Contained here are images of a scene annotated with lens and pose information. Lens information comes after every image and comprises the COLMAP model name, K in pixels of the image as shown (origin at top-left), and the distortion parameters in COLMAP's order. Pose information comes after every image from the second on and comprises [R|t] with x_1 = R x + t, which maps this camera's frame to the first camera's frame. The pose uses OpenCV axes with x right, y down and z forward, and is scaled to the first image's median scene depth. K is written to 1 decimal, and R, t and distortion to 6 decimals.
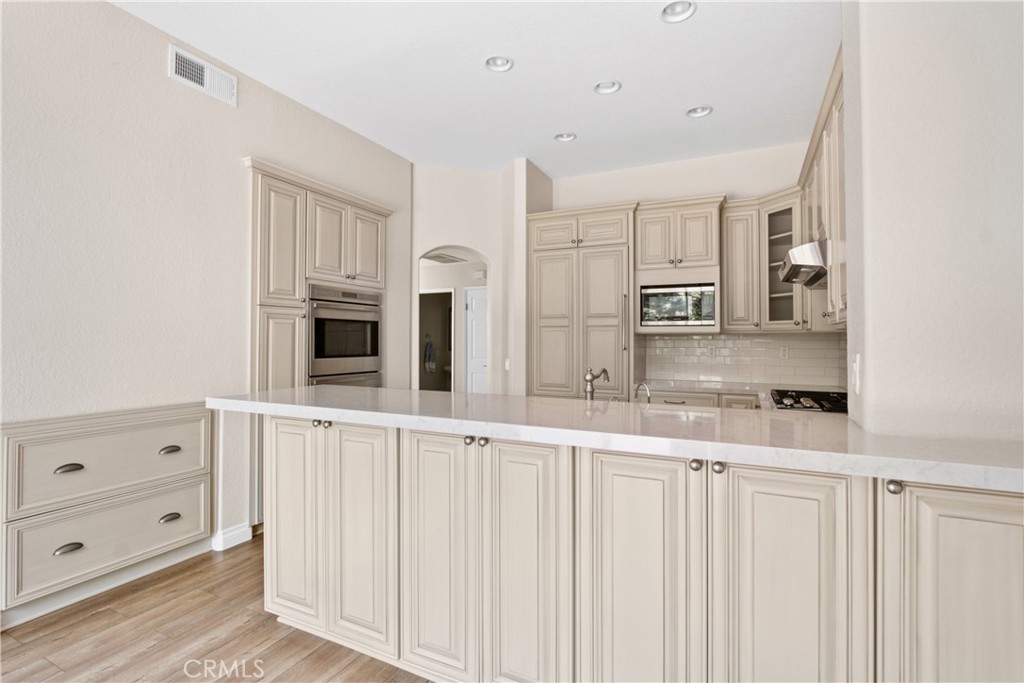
lens RADIAL K [[475.3, 0, 509.4], [0, 475.3, 334.3], [0, 0, 1]] dist [-0.015671, -0.002079]
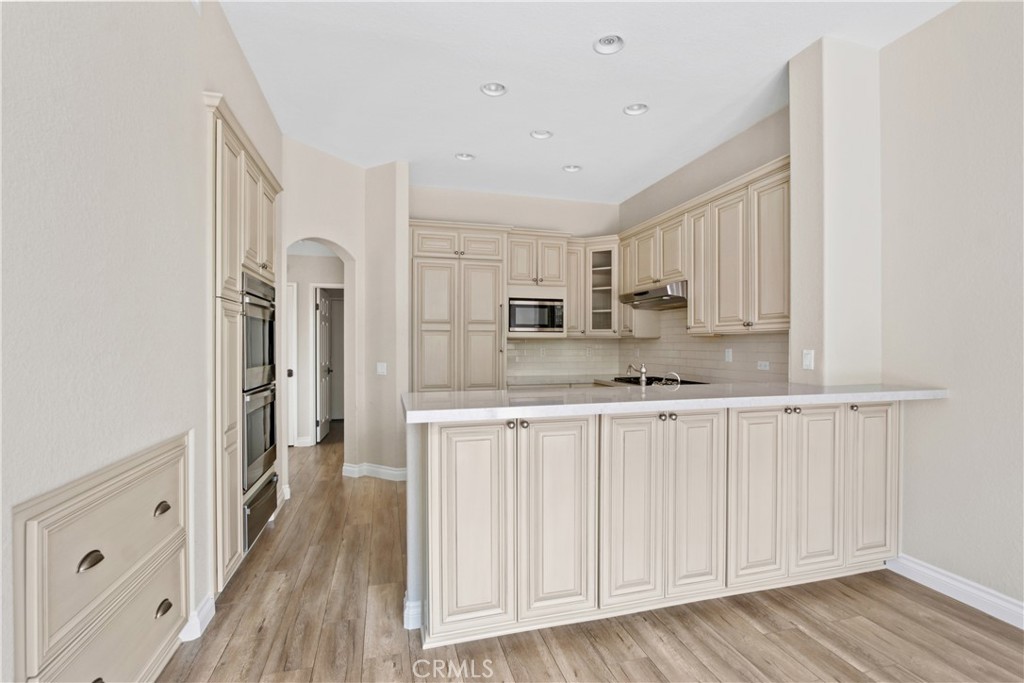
lens RADIAL K [[475.3, 0, 510.3], [0, 475.3, 346.7], [0, 0, 1]] dist [-0.015671, -0.002079]
pose [[0.747350, -0.007638, 0.664386, -0.527596], [-0.004678, 0.999849, 0.016756, 0.000486], [-0.664414, -0.015631, 0.747201, 0.112170]]
